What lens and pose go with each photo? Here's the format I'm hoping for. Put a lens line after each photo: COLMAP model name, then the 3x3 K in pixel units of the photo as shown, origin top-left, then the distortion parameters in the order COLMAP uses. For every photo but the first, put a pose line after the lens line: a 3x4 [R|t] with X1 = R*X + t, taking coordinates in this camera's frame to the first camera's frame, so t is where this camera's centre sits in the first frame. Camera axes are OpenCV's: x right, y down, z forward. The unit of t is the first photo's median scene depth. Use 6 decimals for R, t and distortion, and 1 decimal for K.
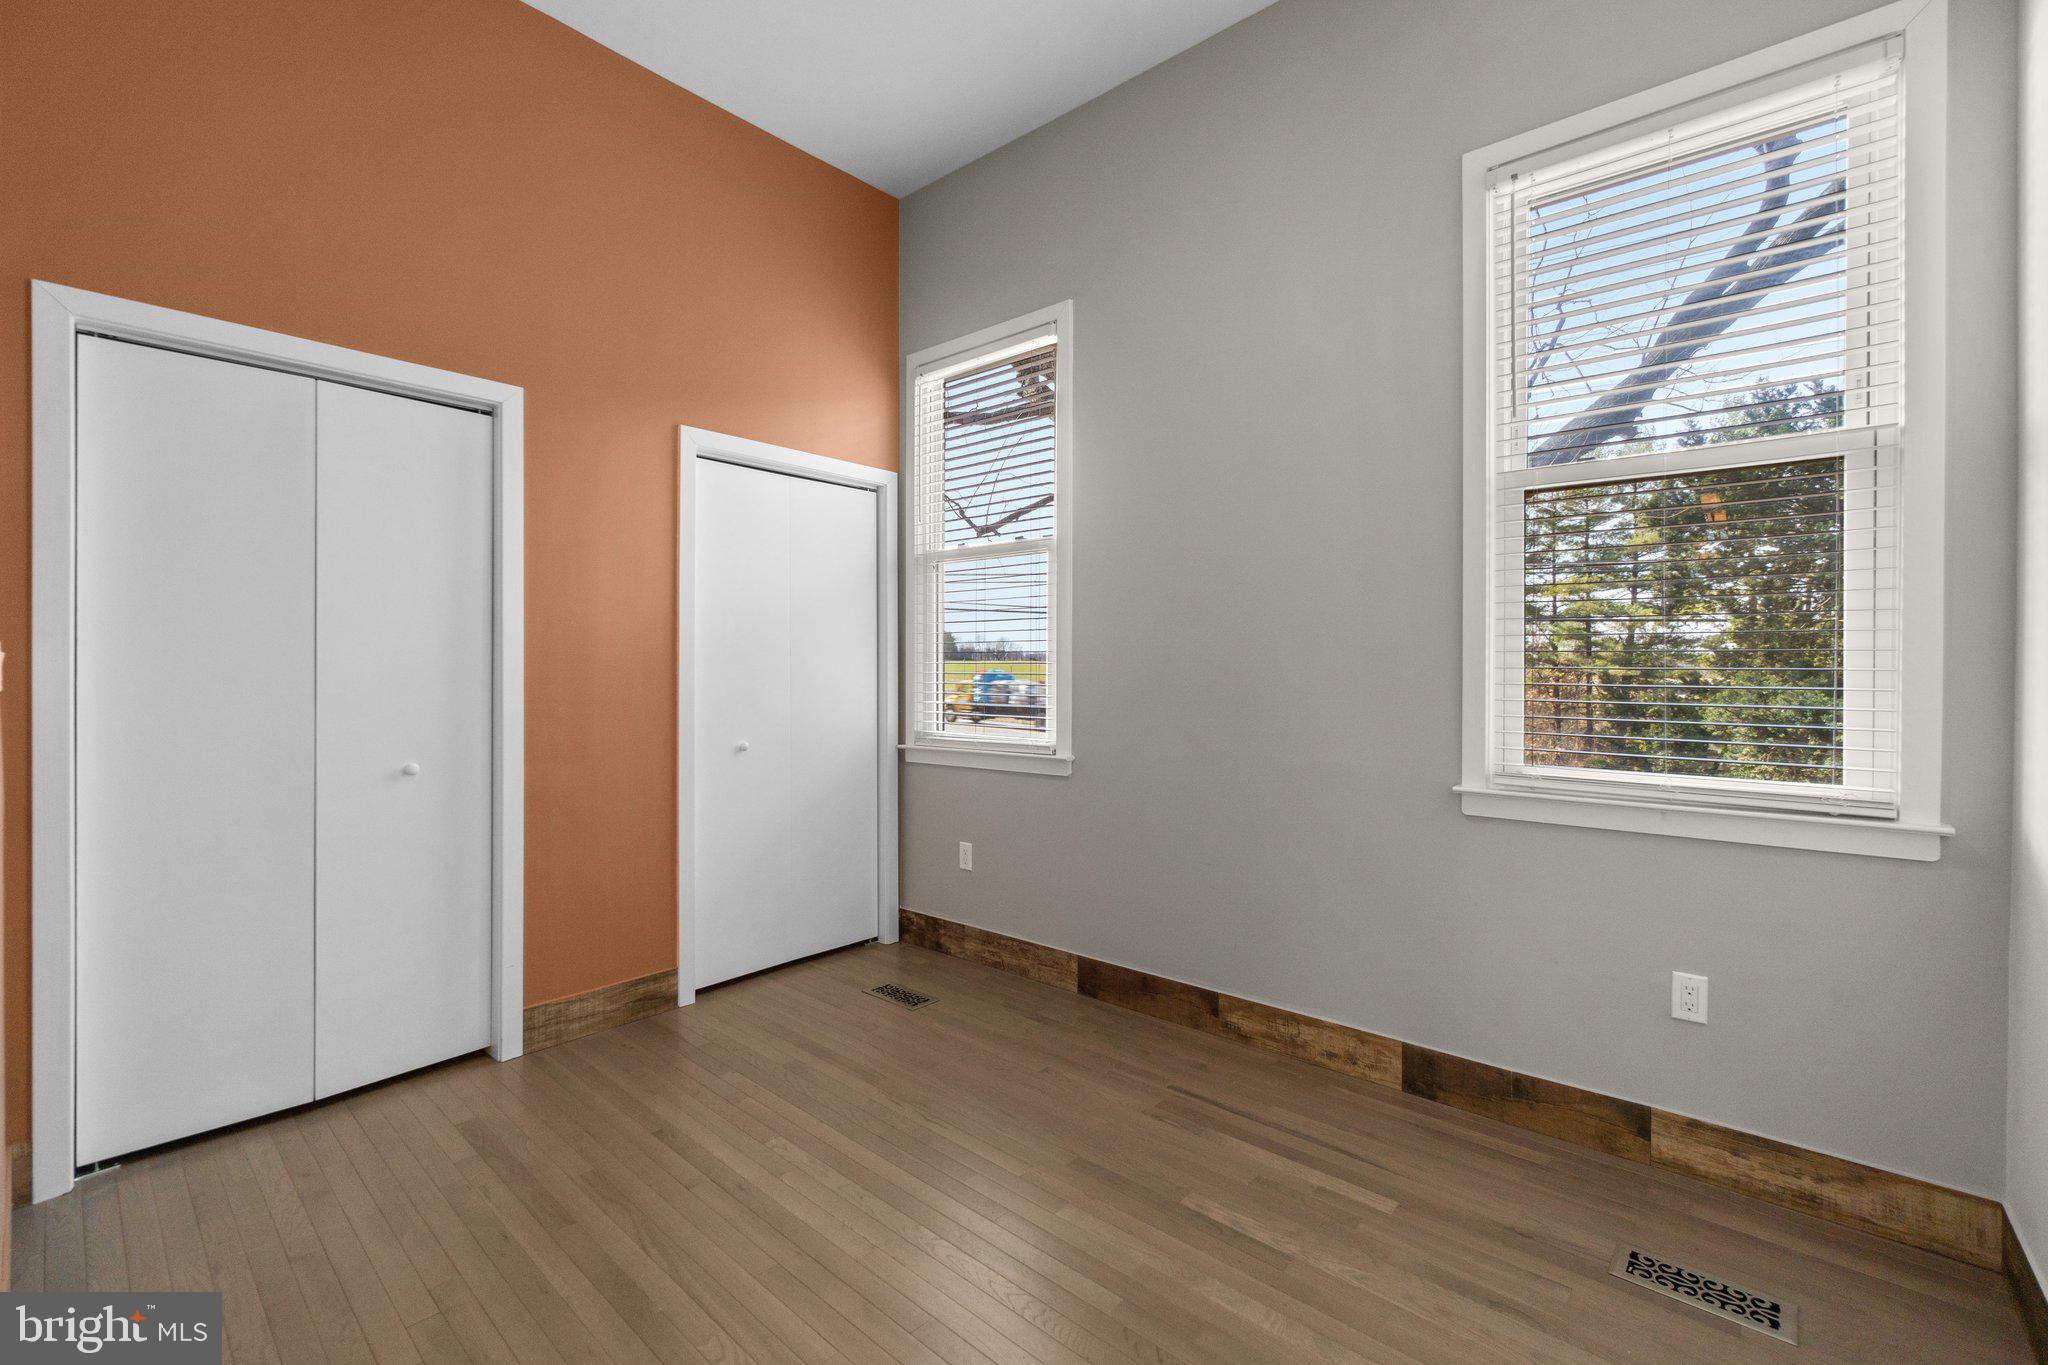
lens RADIAL K [[891.0, 0, 1015.8], [0, 891.0, 664.1], [0, 0, 1]] dist [-0.005245, 0.001178]
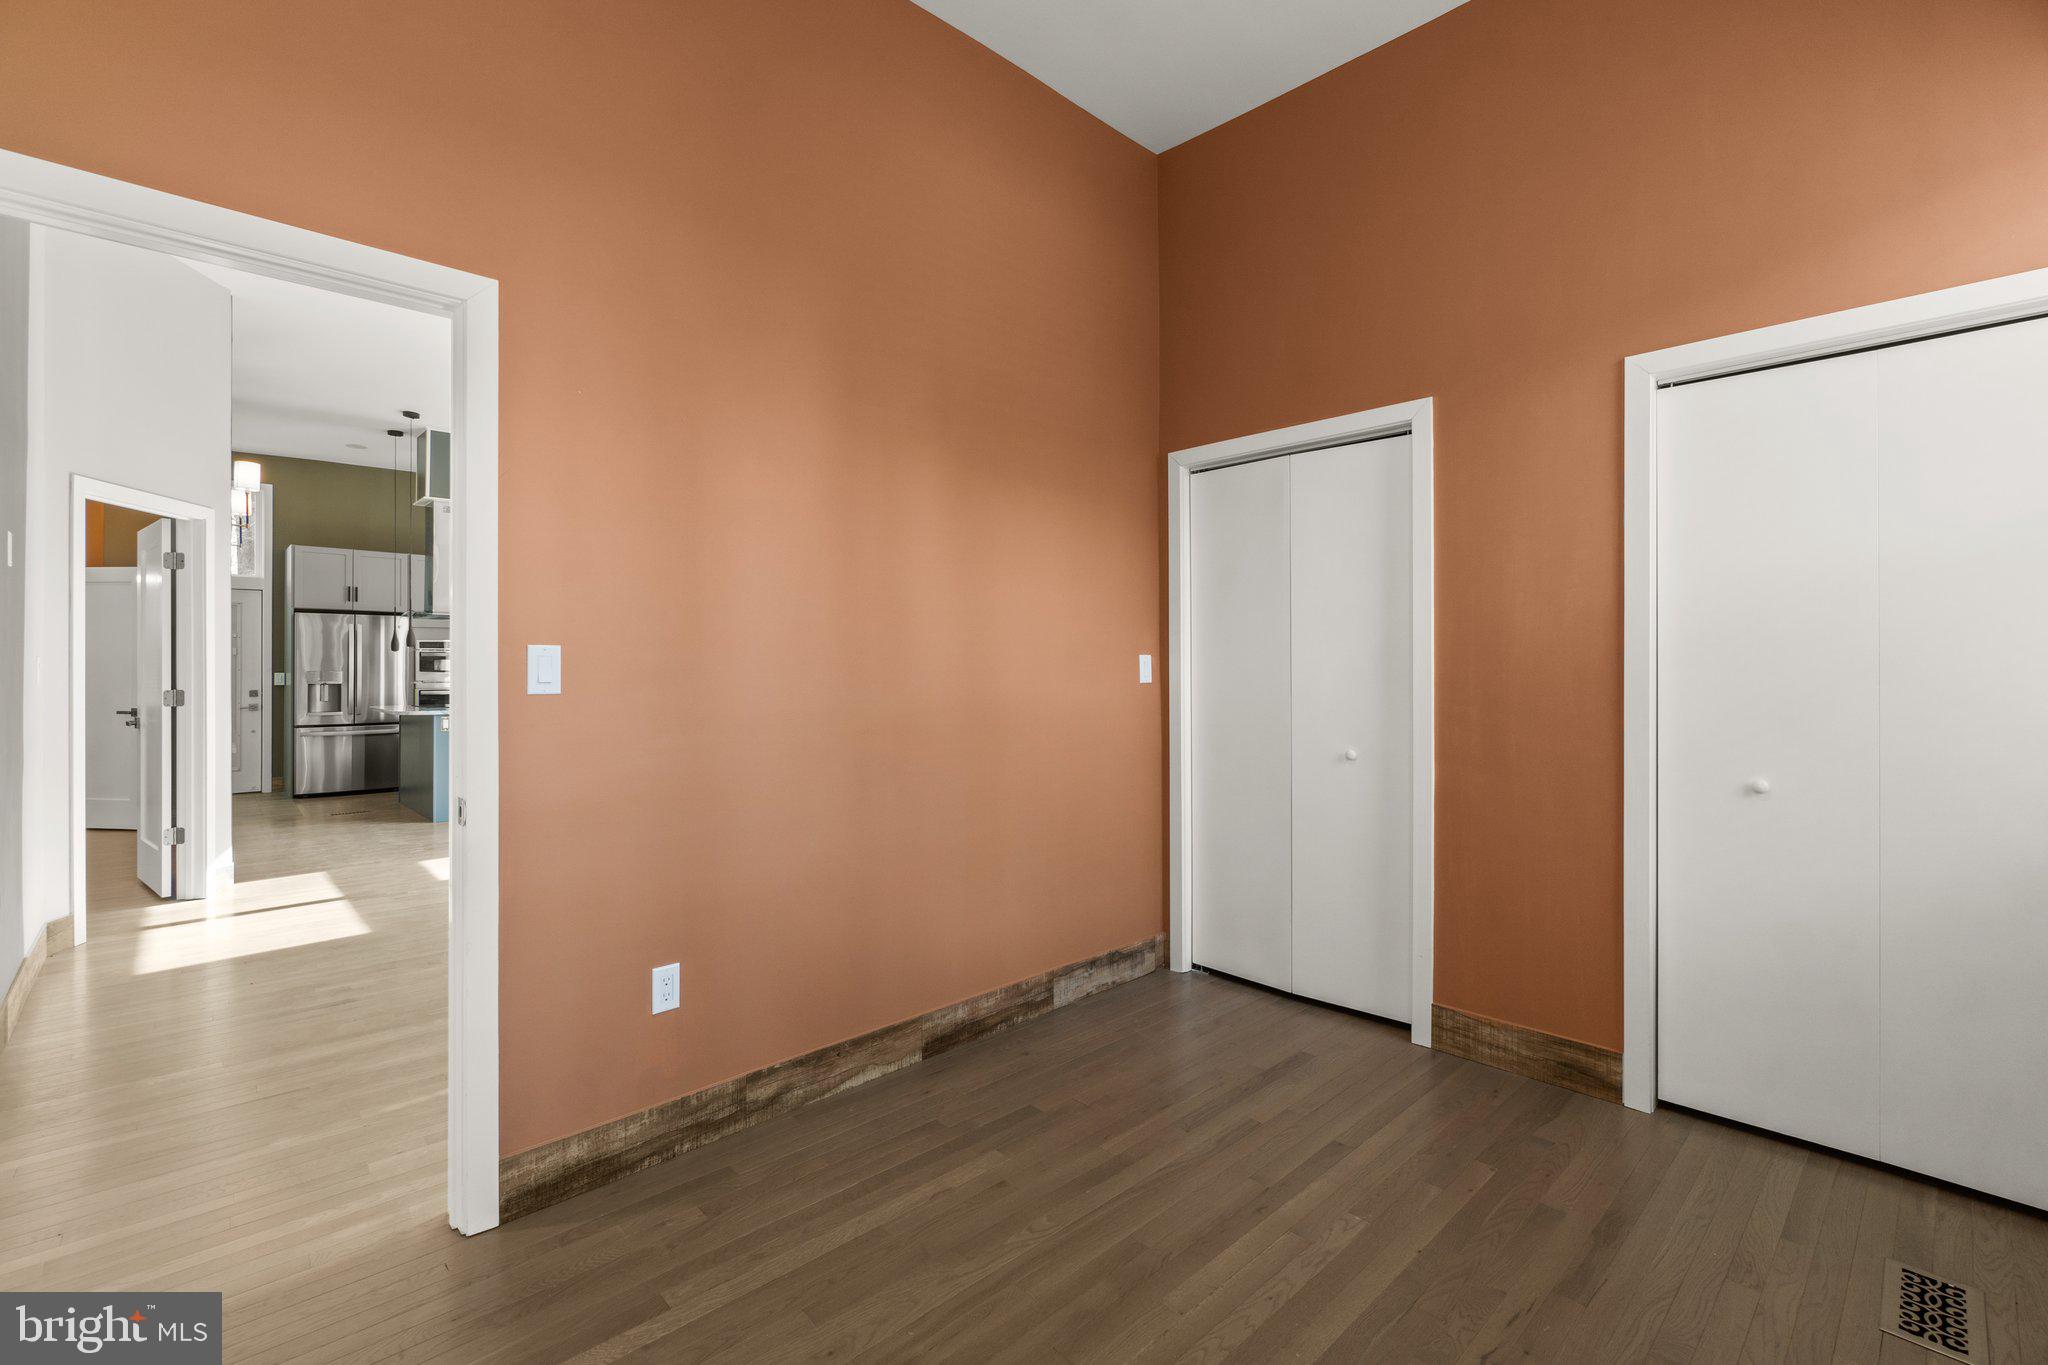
lens RADIAL K [[891.0, 0, 1015.8], [0, 891.0, 664.1], [0, 0, 1]] dist [-0.005245, 0.001178]
pose [[-0.092892, -0.003793, -0.995669, 0.510120], [0.004661, 0.999980, -0.004244, -0.000625], [0.995665, -0.005035, -0.092873, 0.617963]]
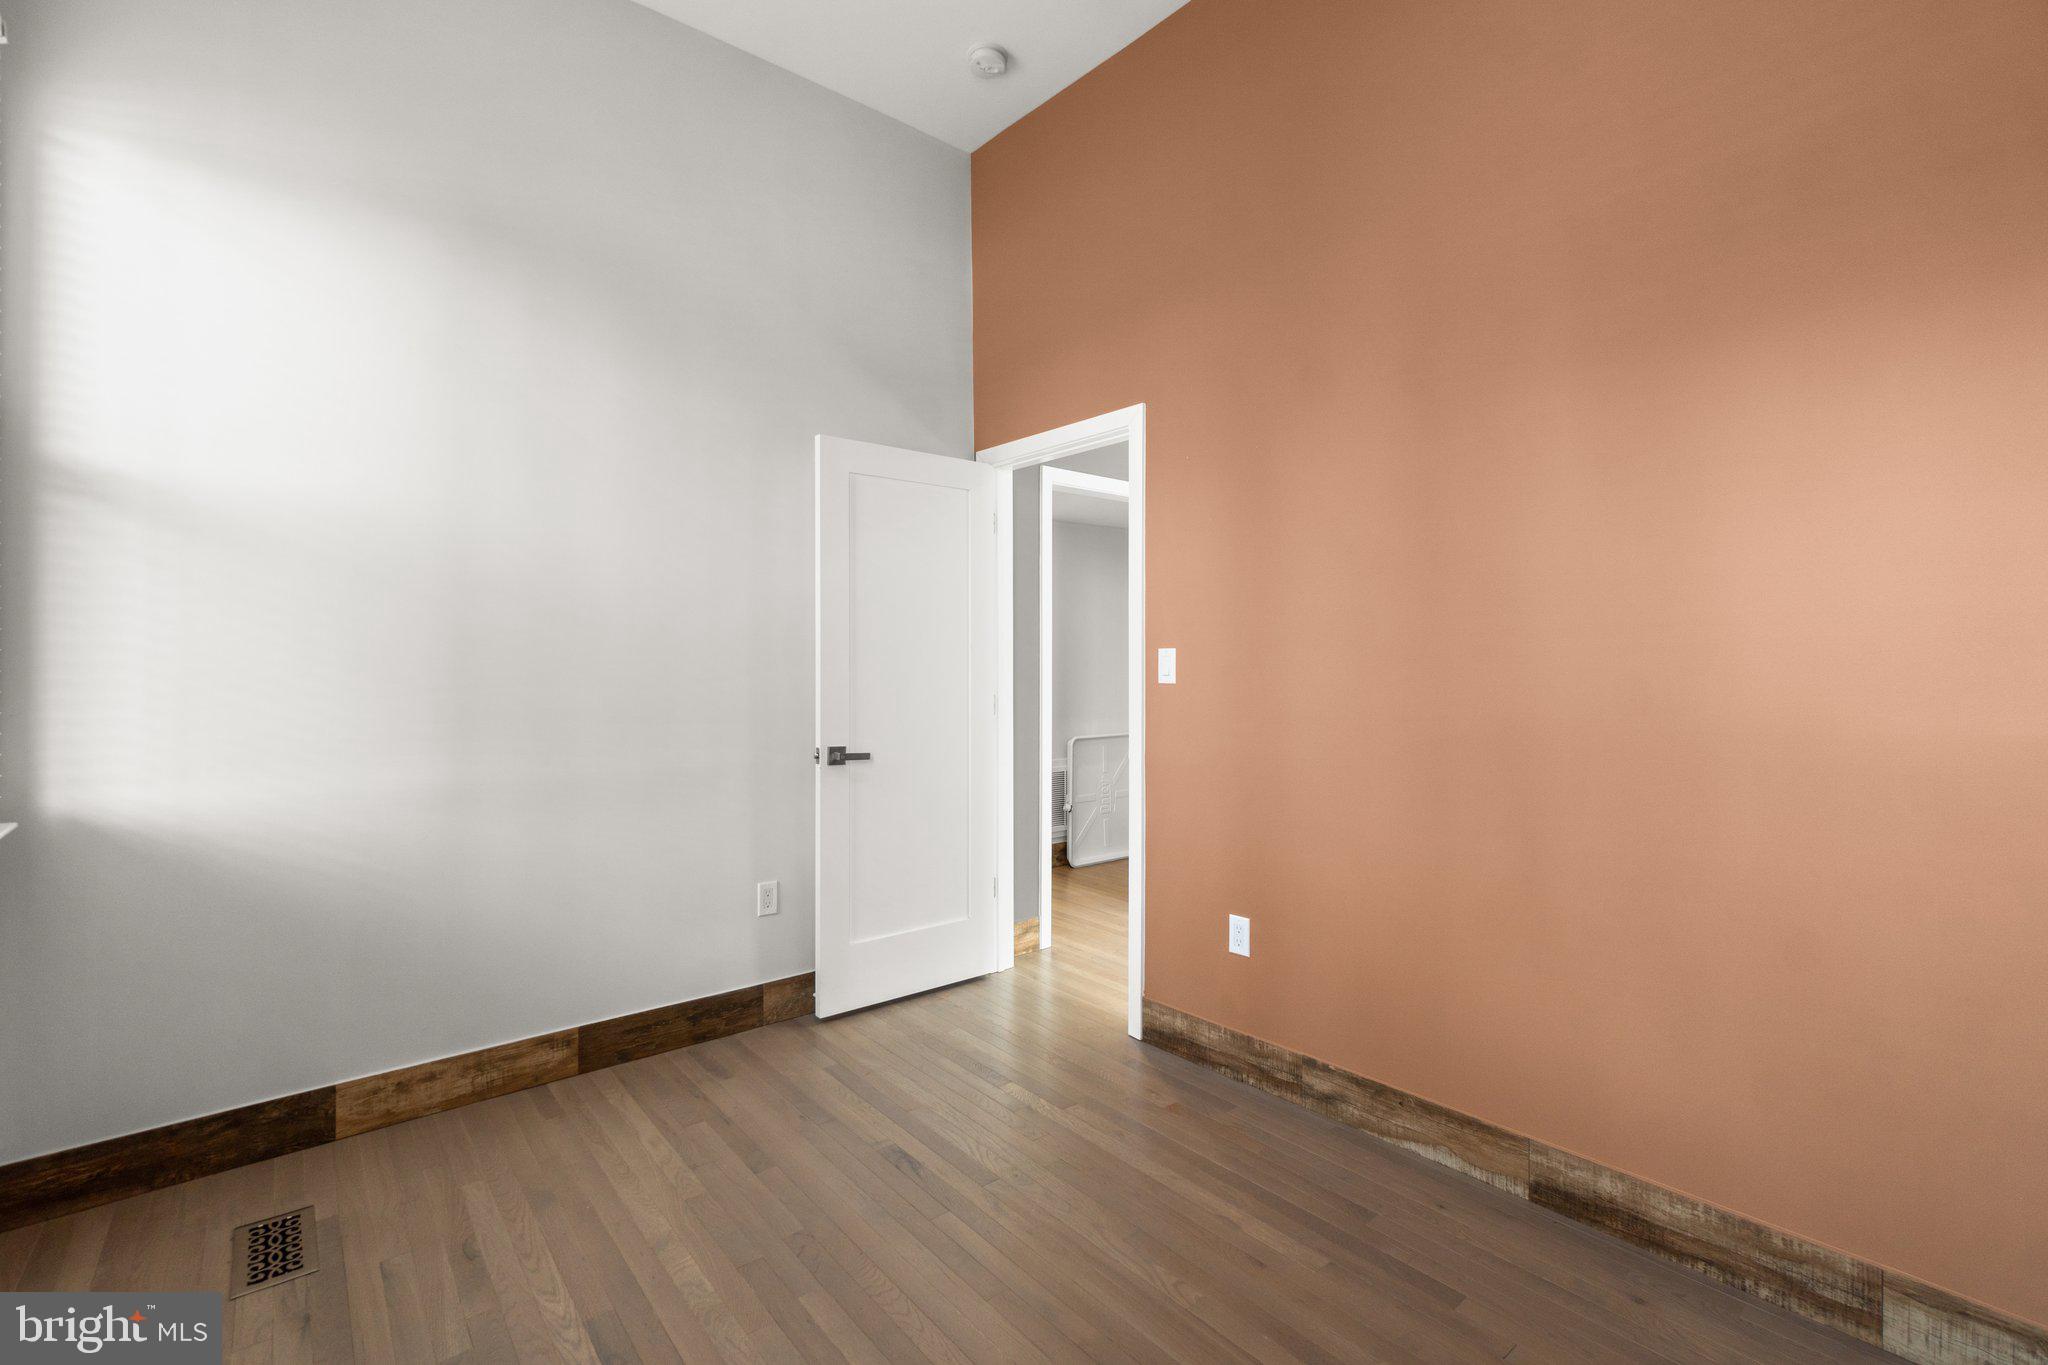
lens RADIAL K [[891.0, 0, 1015.8], [0, 891.0, 664.1], [0, 0, 1]] dist [-0.005245, 0.001178]
pose [[-0.990027, -0.001127, 0.140876, -0.165739], [-0.001112, 0.999999, 0.000186, -0.003649], [-0.140876, 0.000027, -0.990027, 1.211029]]
